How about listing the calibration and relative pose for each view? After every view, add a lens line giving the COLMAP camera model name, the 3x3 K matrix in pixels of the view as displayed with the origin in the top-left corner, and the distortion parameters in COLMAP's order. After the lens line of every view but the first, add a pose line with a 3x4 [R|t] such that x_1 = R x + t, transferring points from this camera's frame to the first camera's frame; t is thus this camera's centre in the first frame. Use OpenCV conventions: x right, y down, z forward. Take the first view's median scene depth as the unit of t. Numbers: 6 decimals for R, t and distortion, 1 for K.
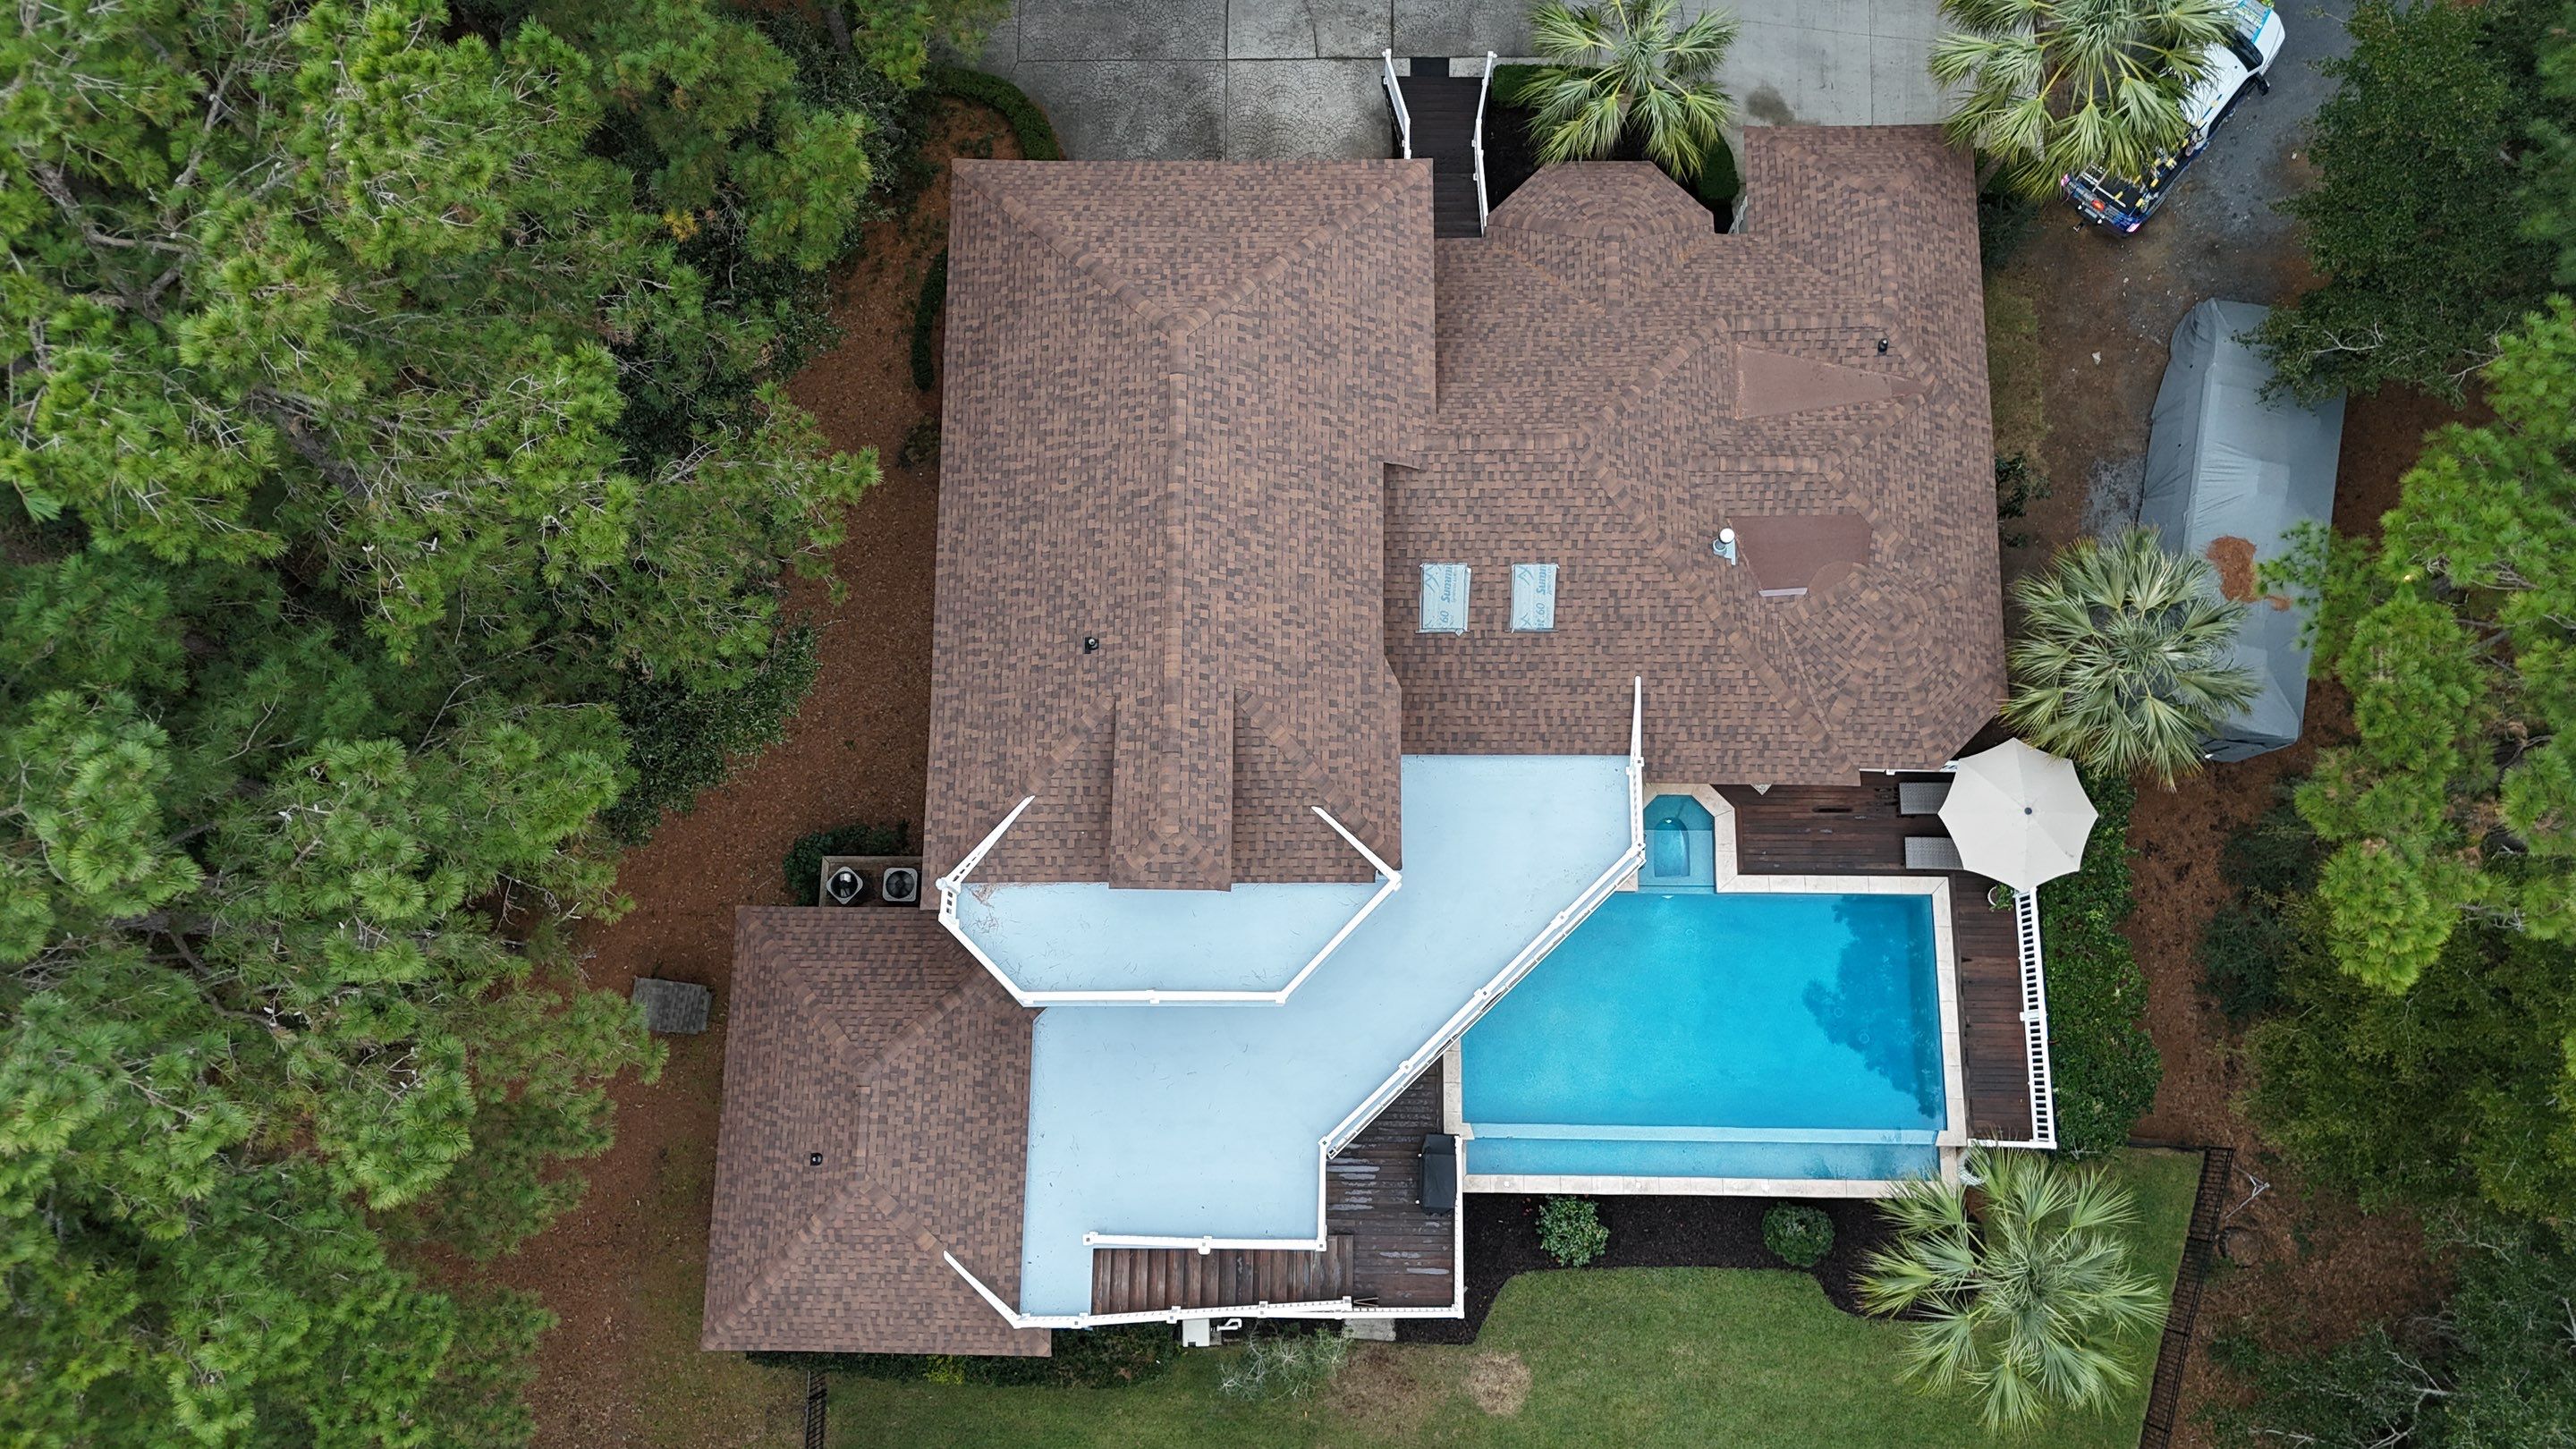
lens RADIAL K [[1886.3, 0, 1282.4], [0, 1886.3, 723.4], [0, 0, 1]] dist [0.056711, -0.029061]
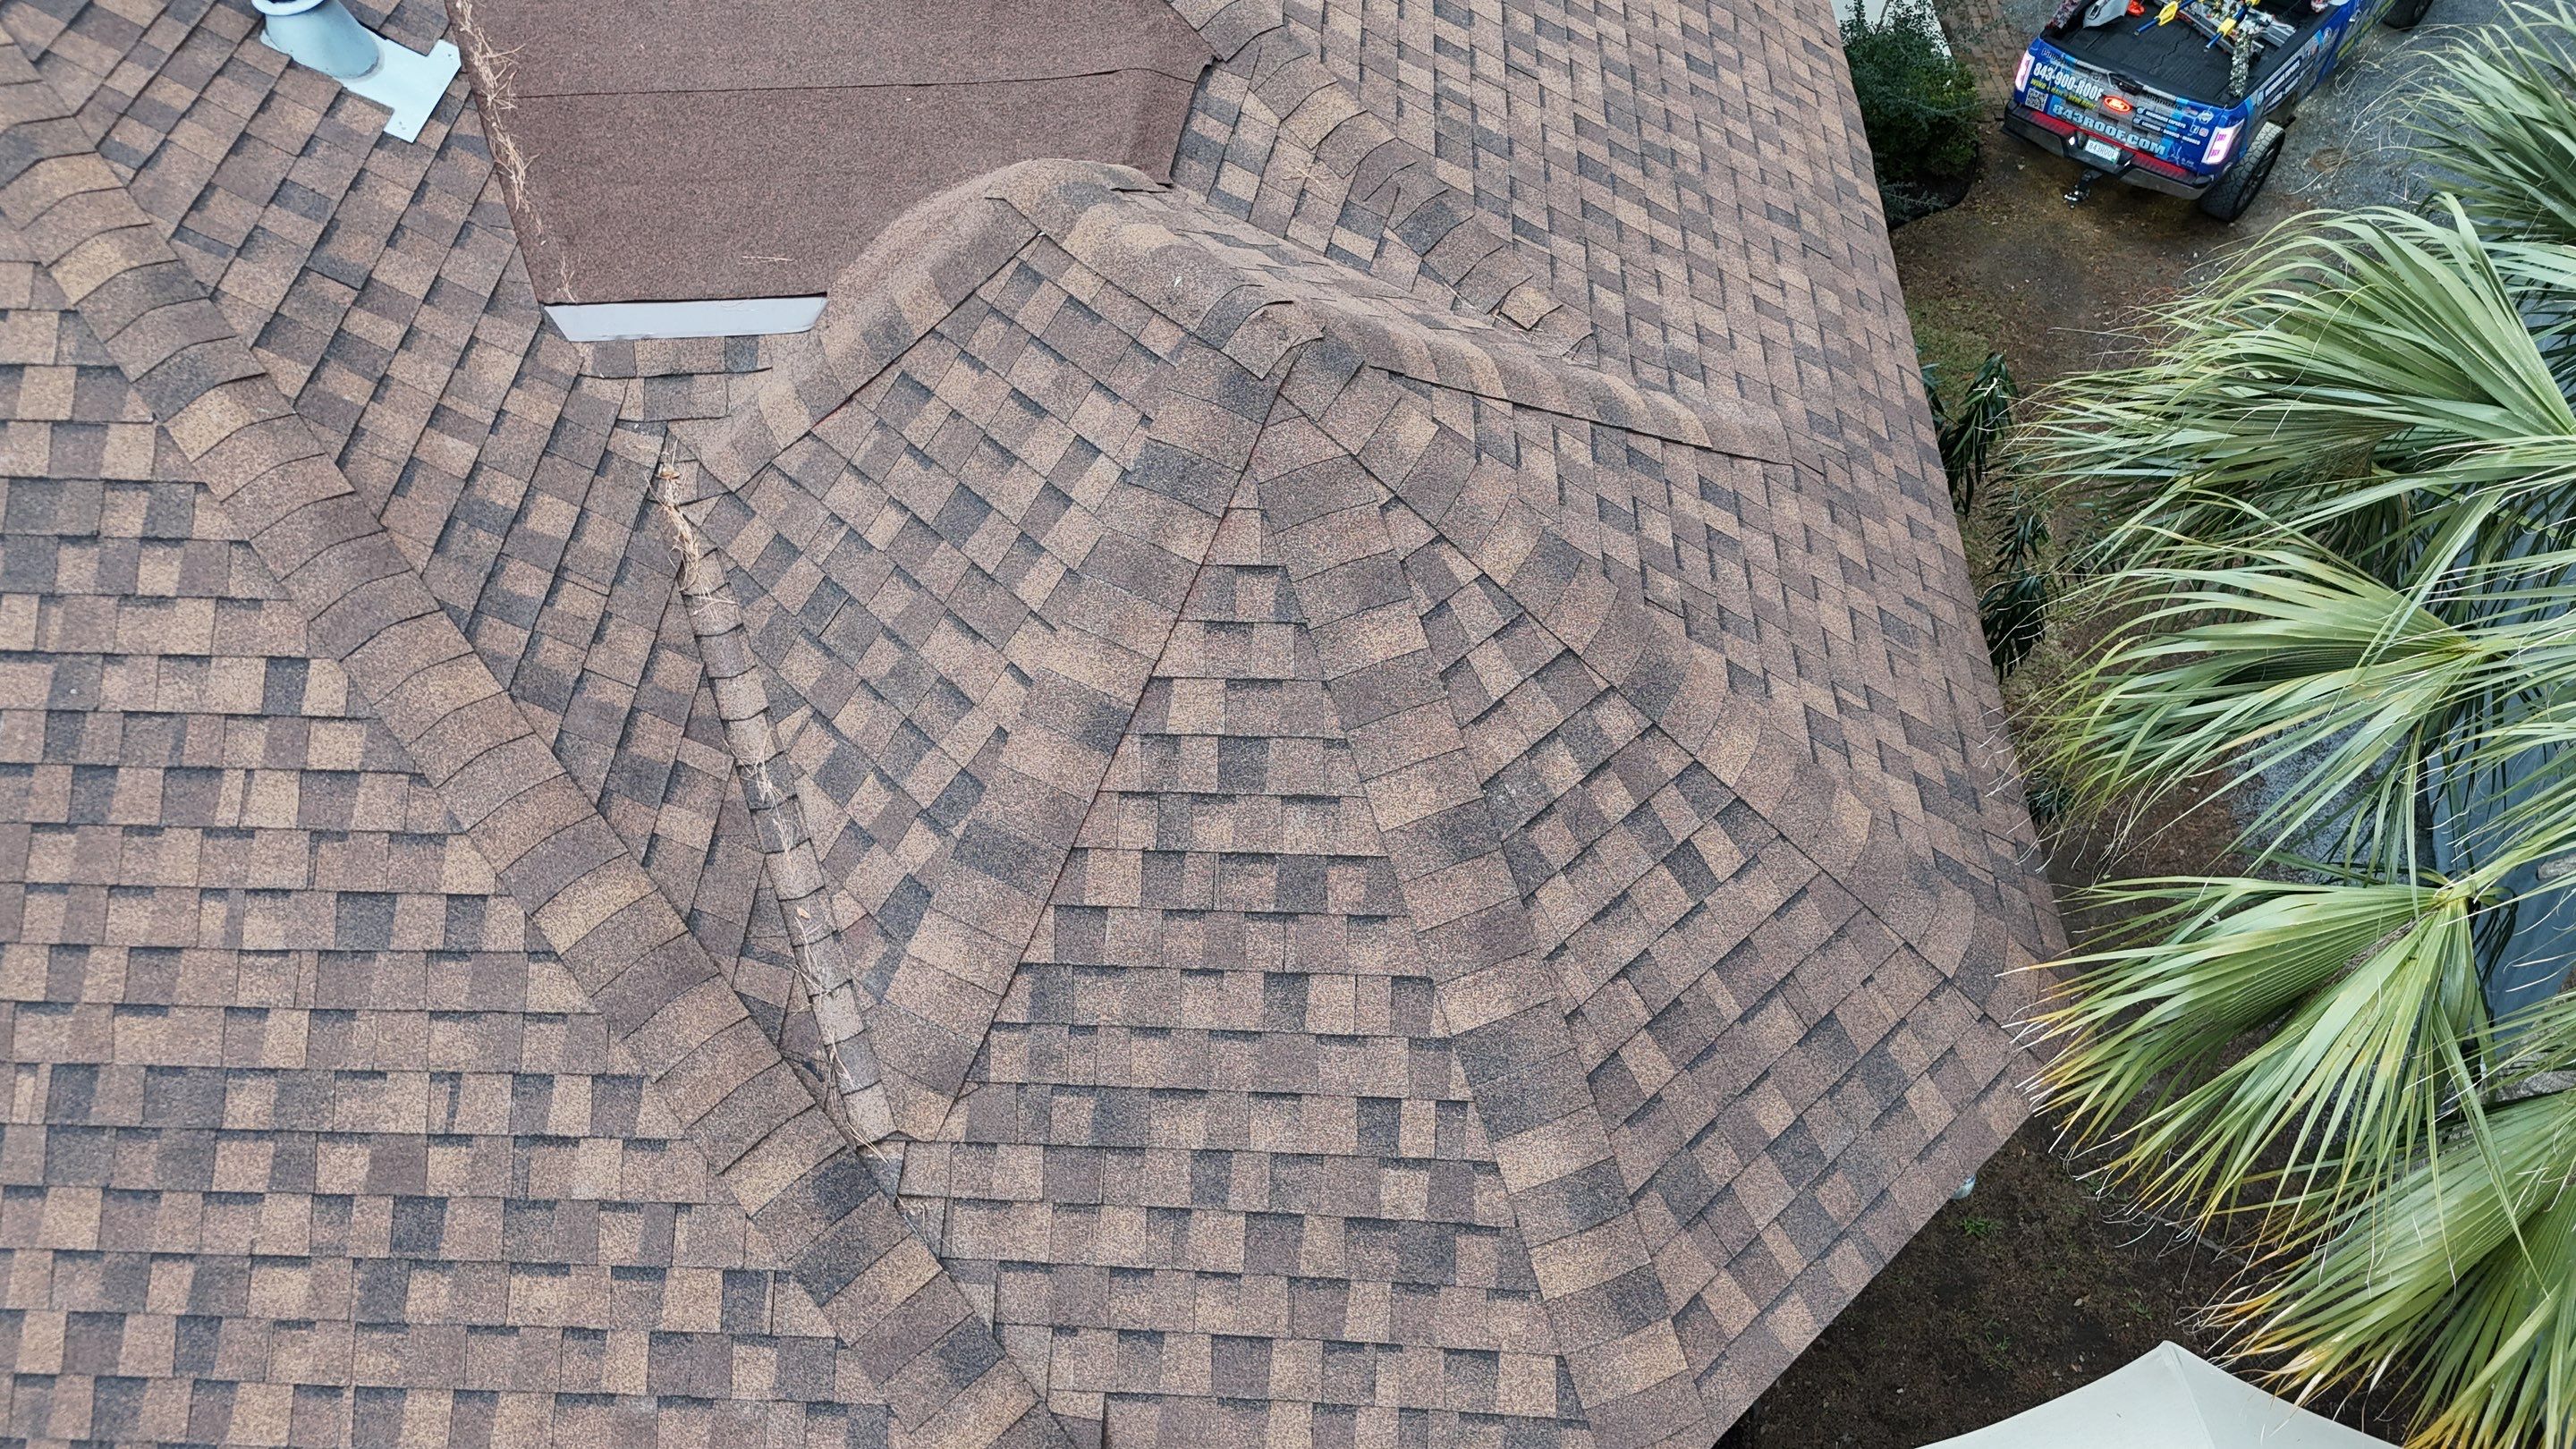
lens RADIAL K [[1886.3, 0, 1290.9], [0, 1886.3, 717.6], [0, 0, 1]] dist [0.056711, -0.029061]
pose [[0.999152, 0.040899, -0.004742, 0.321335], [-0.038223, 0.878588, -0.476048, 0.043279], [-0.015304, 0.475826, 0.879406, 0.864750]]
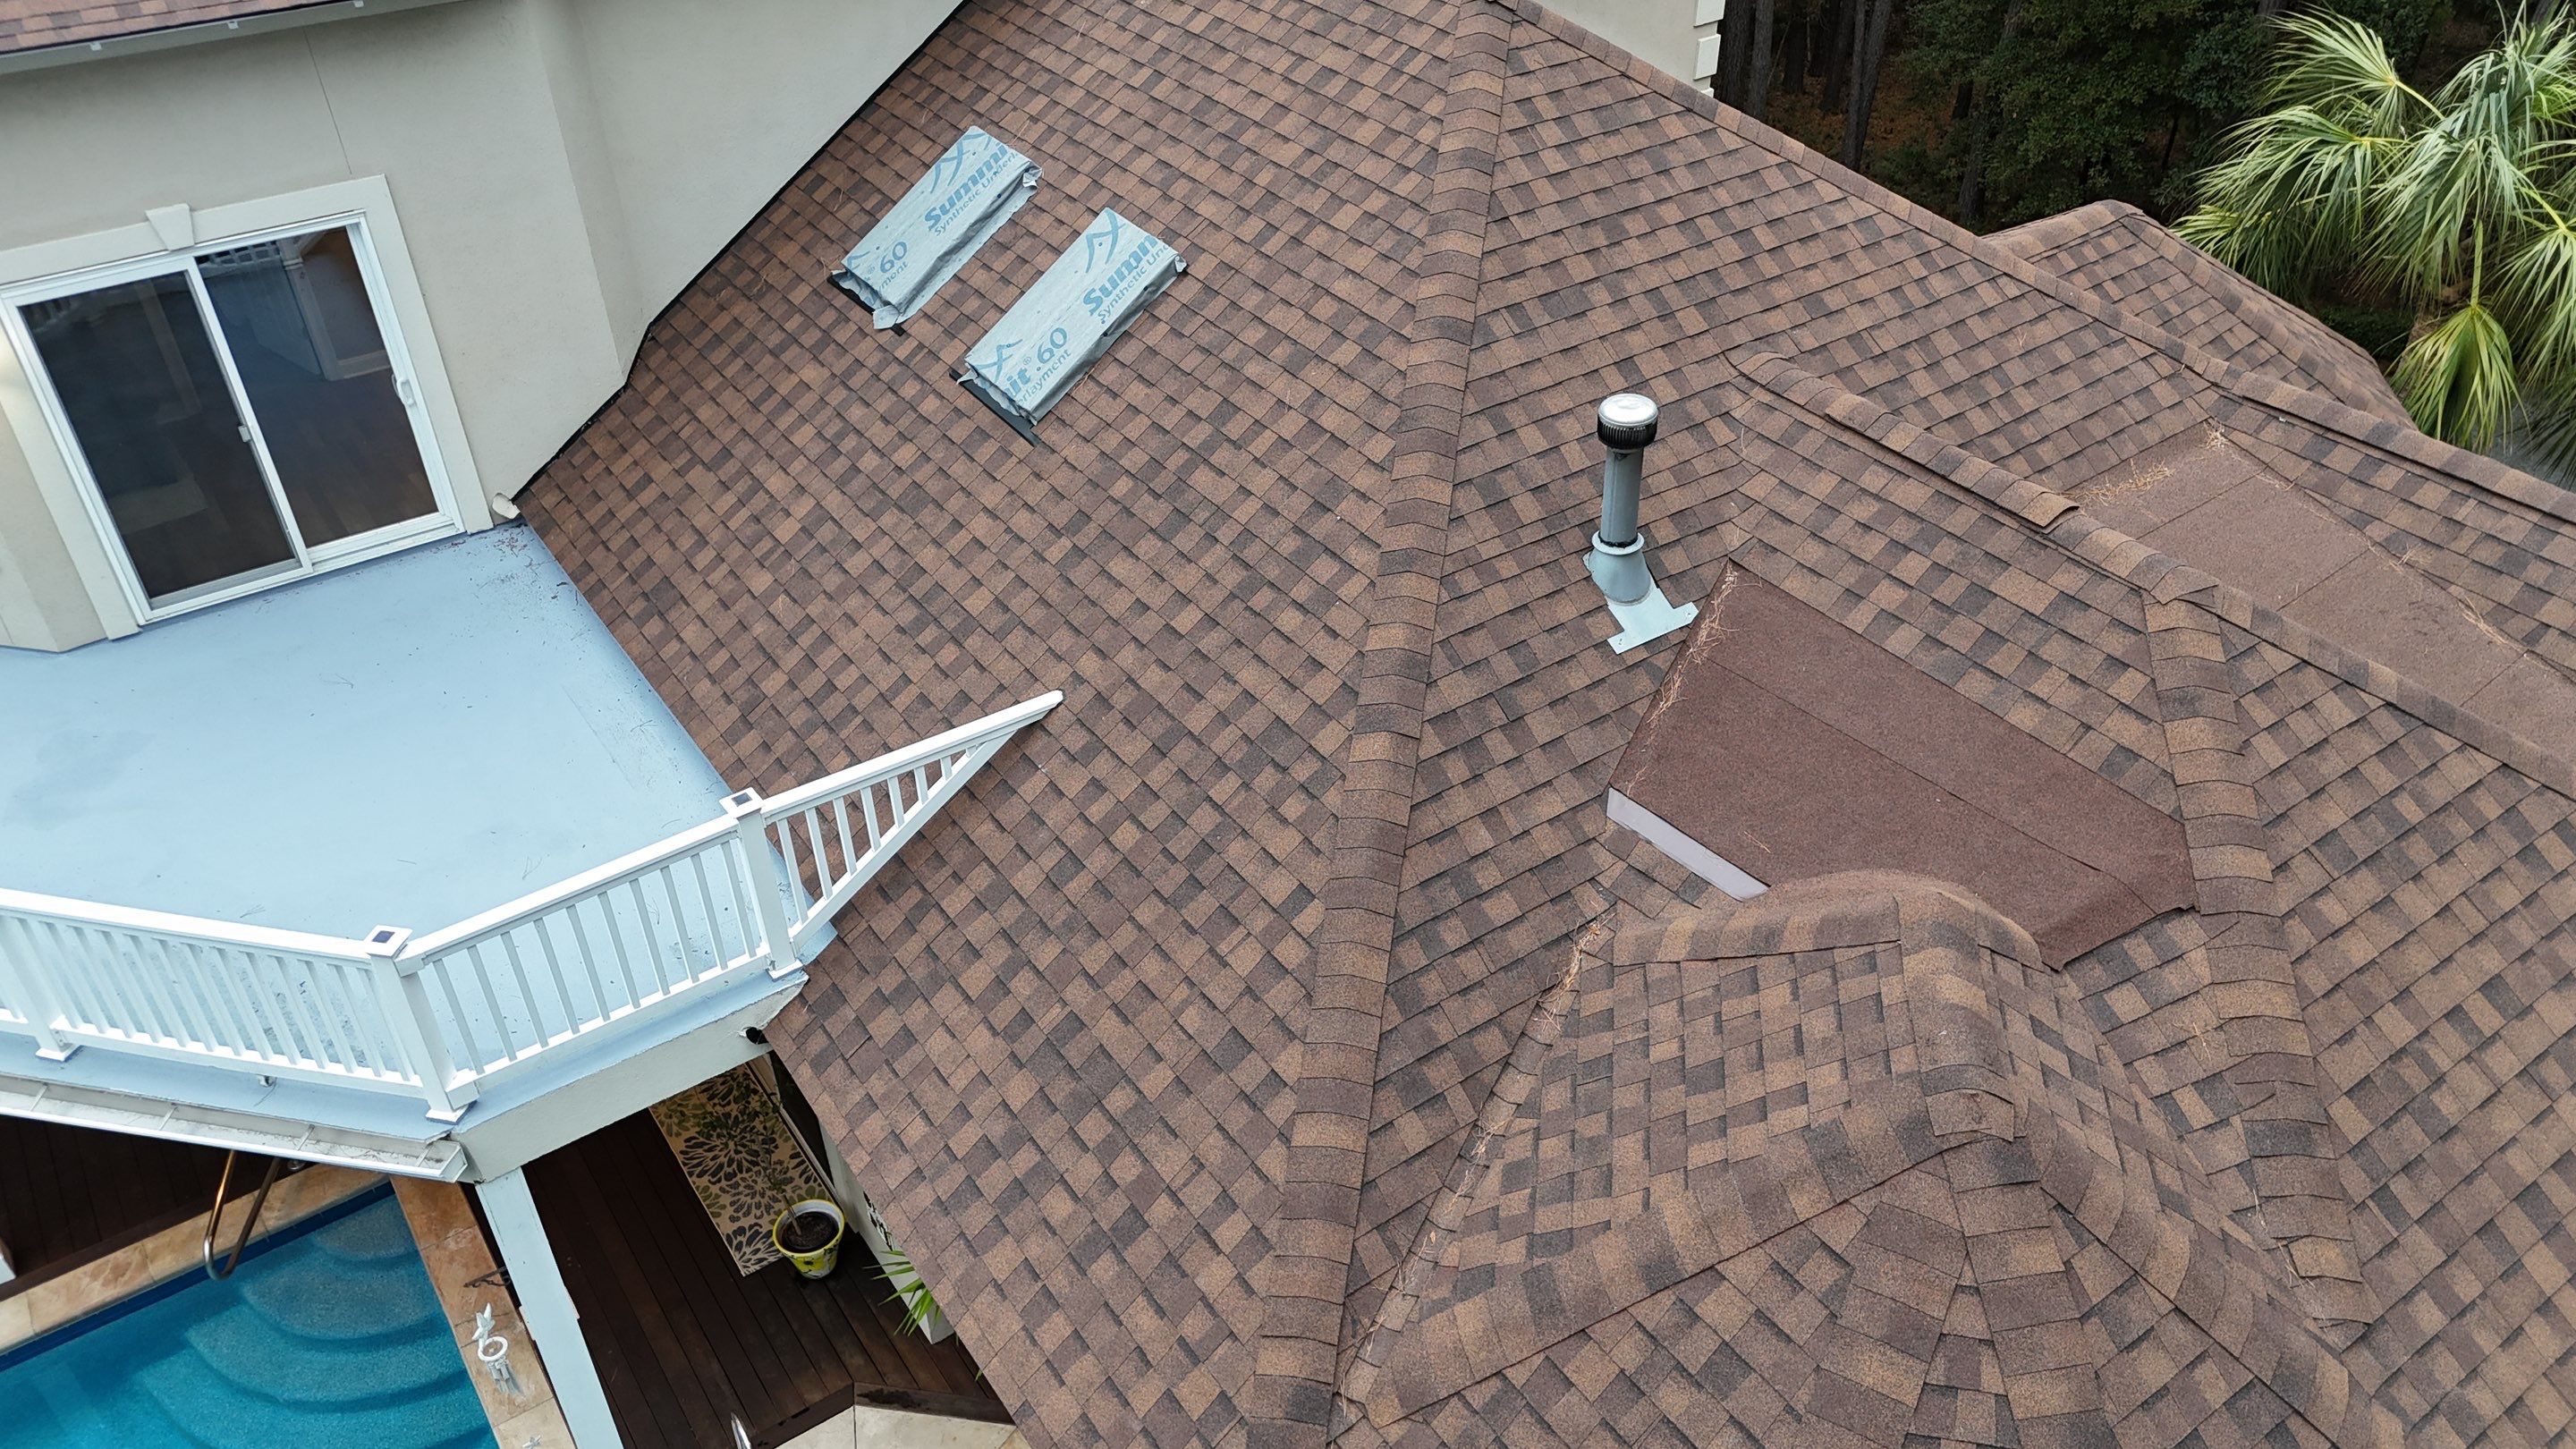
lens RADIAL K [[1886.3, 0, 1293.7], [0, 1886.3, 705.3], [0, 0, 1]] dist [0.056711, -0.029061]
pose [[0.582824, 0.507920, -0.634298, 0.375975], [-0.798597, 0.502301, -0.331568, 0.038169], [0.150199, 0.699794, 0.698376, 0.817440]]
